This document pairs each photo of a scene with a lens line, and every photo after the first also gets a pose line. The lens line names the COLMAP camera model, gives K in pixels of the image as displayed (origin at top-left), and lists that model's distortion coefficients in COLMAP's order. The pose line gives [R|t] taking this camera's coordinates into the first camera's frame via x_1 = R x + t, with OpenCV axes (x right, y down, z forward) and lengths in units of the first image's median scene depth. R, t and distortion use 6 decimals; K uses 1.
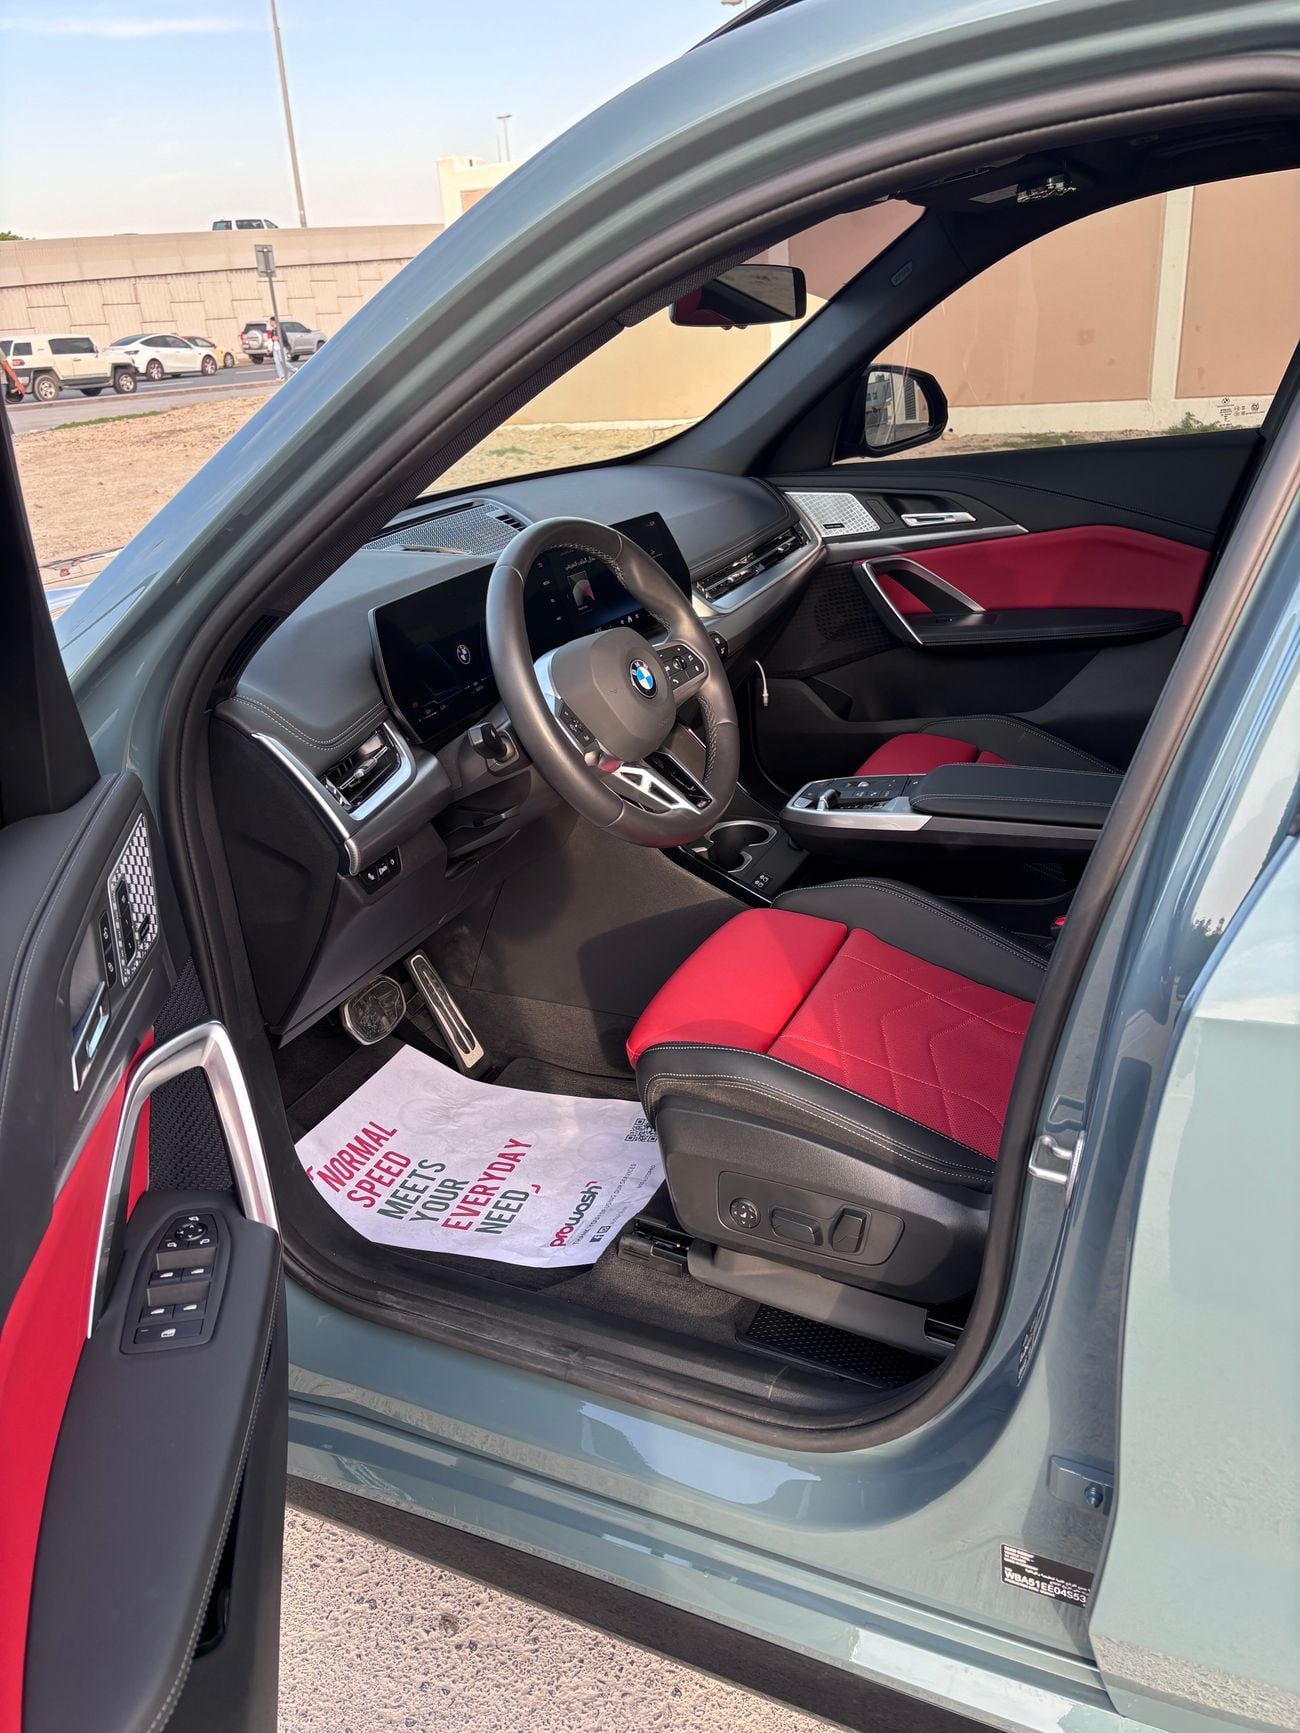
lens RADIAL K [[1330.8, 0, 650.0], [0, 1330.8, 866.5], [0, 0, 1]] dist [0.006131, 0.000022]
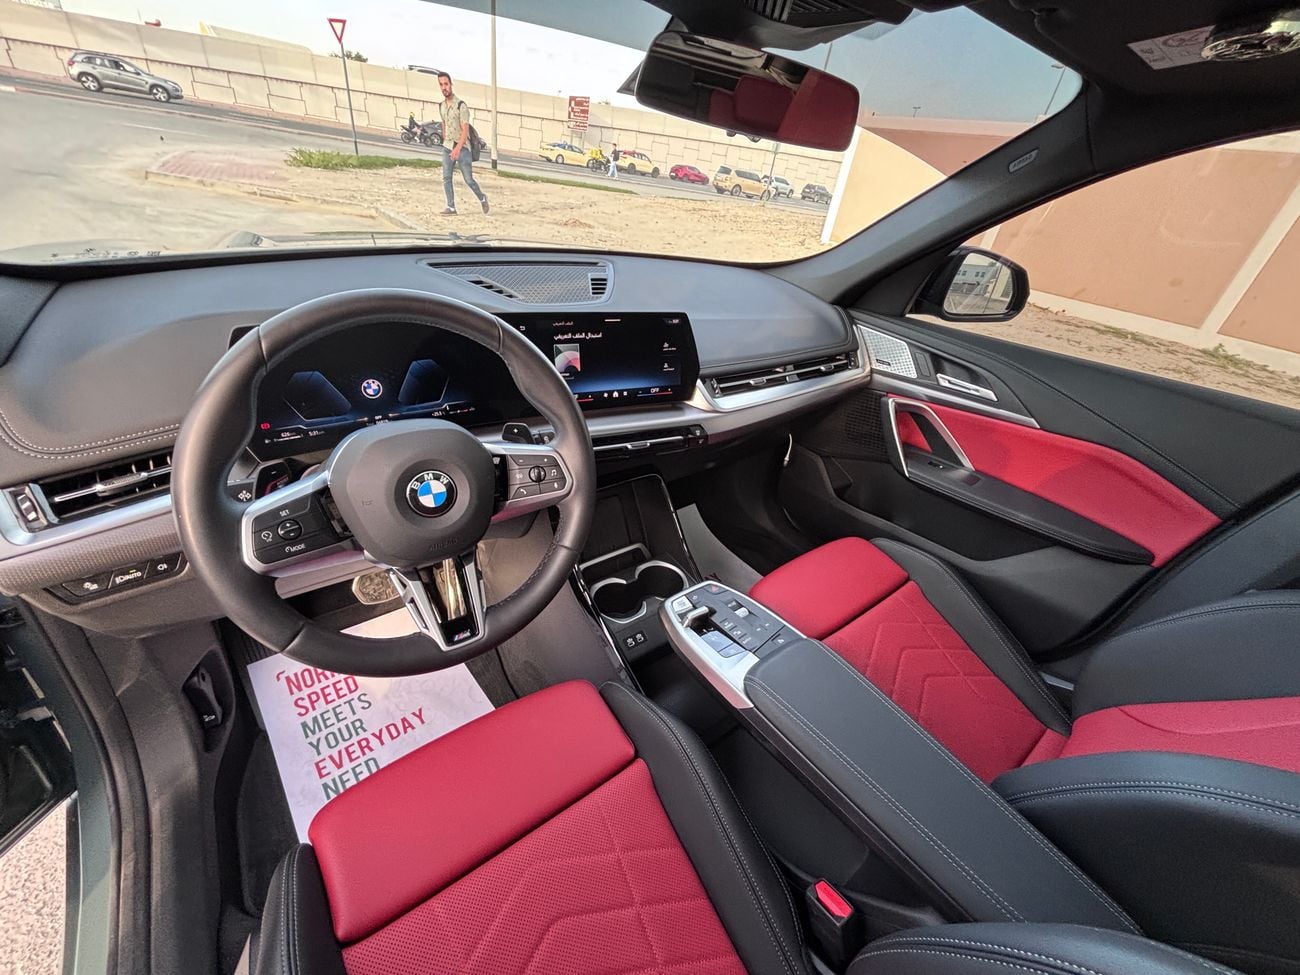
lens RADIAL K [[530.3, 0, 650.0], [0, 530.3, 487.5], [0, 0, 1]] dist [0.006544, -0.002697]
pose [[0.870186, 0.403426, -0.282885, 0.159431], [-0.361519, 0.912851, 0.189754, -0.190026], [0.334784, -0.062853, 0.940196, 0.507872]]
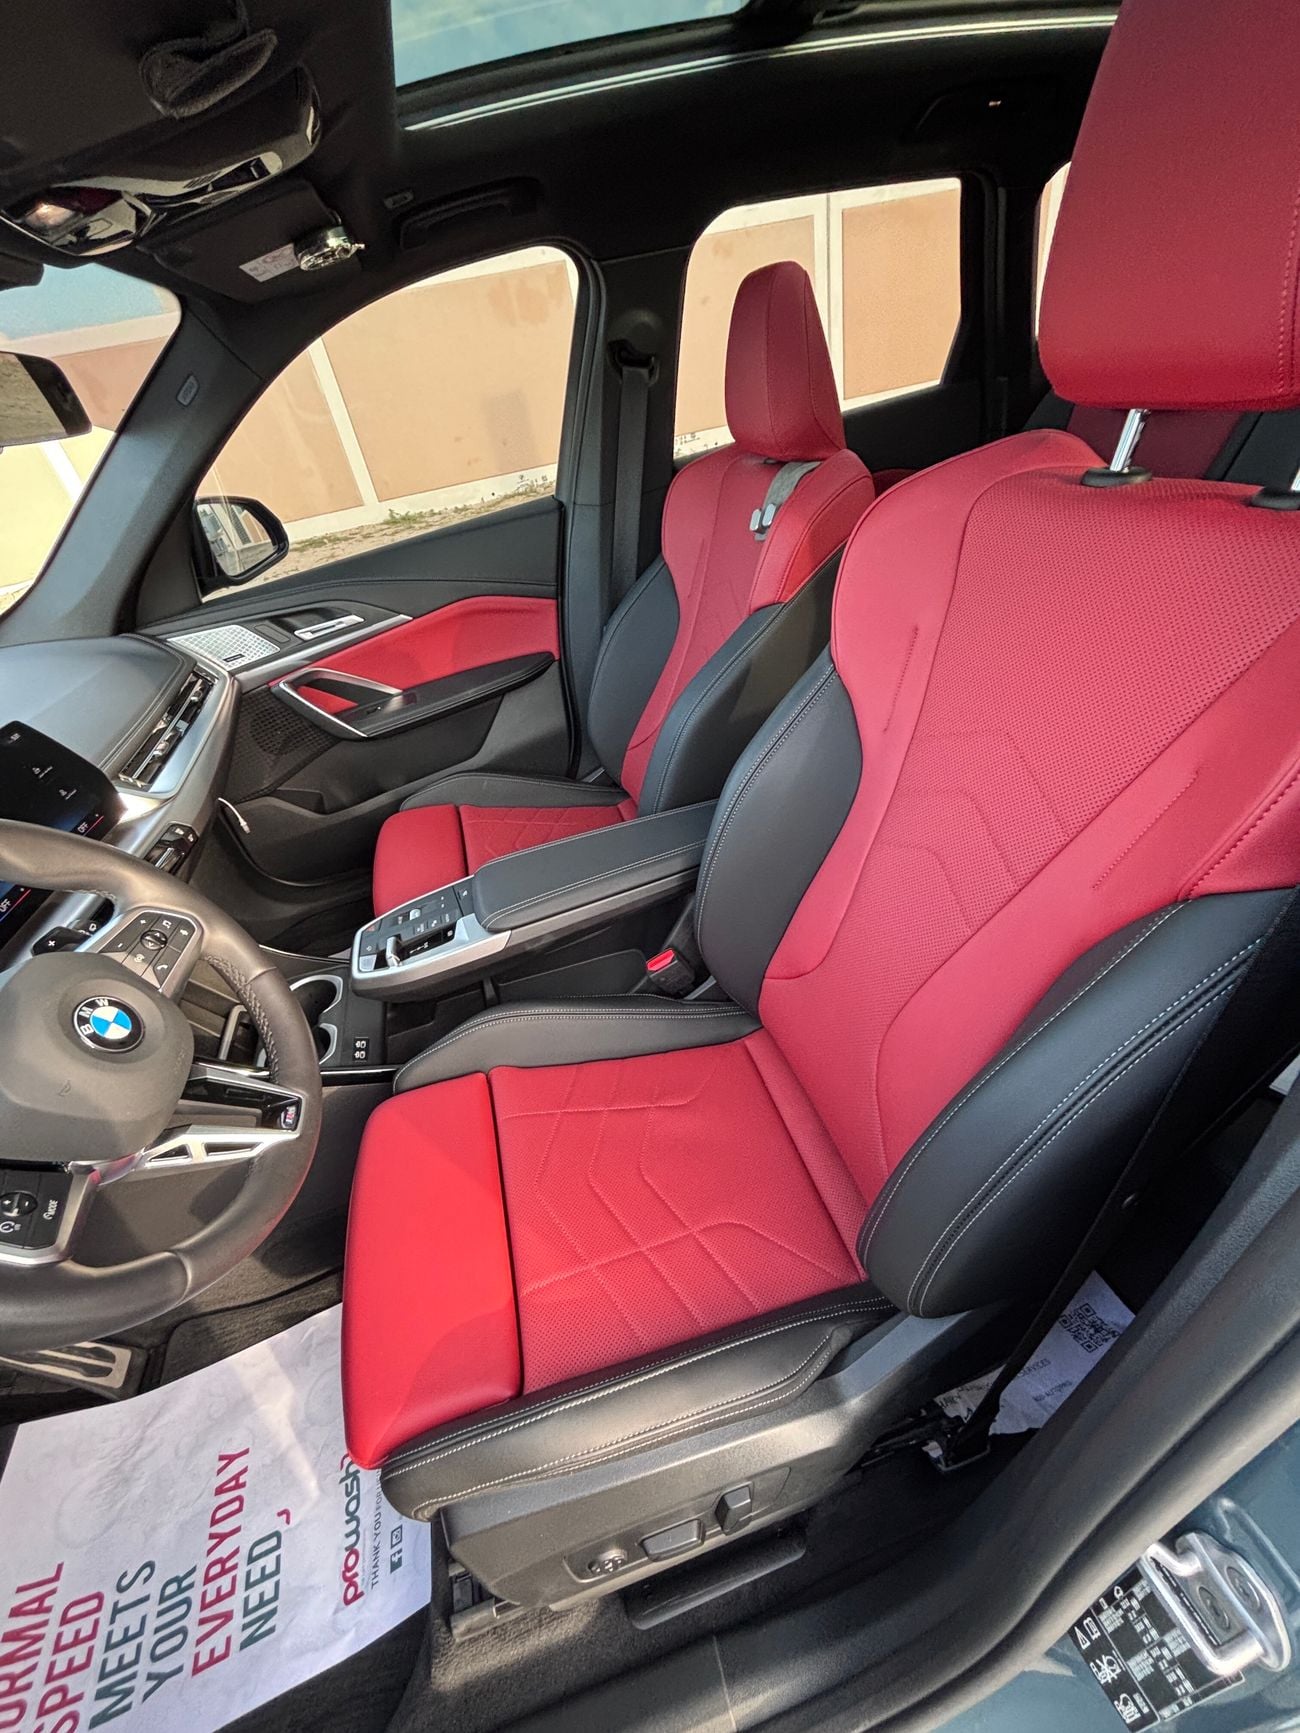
lens RADIAL K [[706.9, 0, 651.6], [0, 706.9, 857.9], [0, 0, 1]] dist [0.006544, -0.002697]
pose [[0.746053, -0.428798, 0.509448, 0.035133], [0.364081, 0.903258, 0.227092, -0.139530], [-0.557540, 0.016058, 0.829995, 0.405696]]
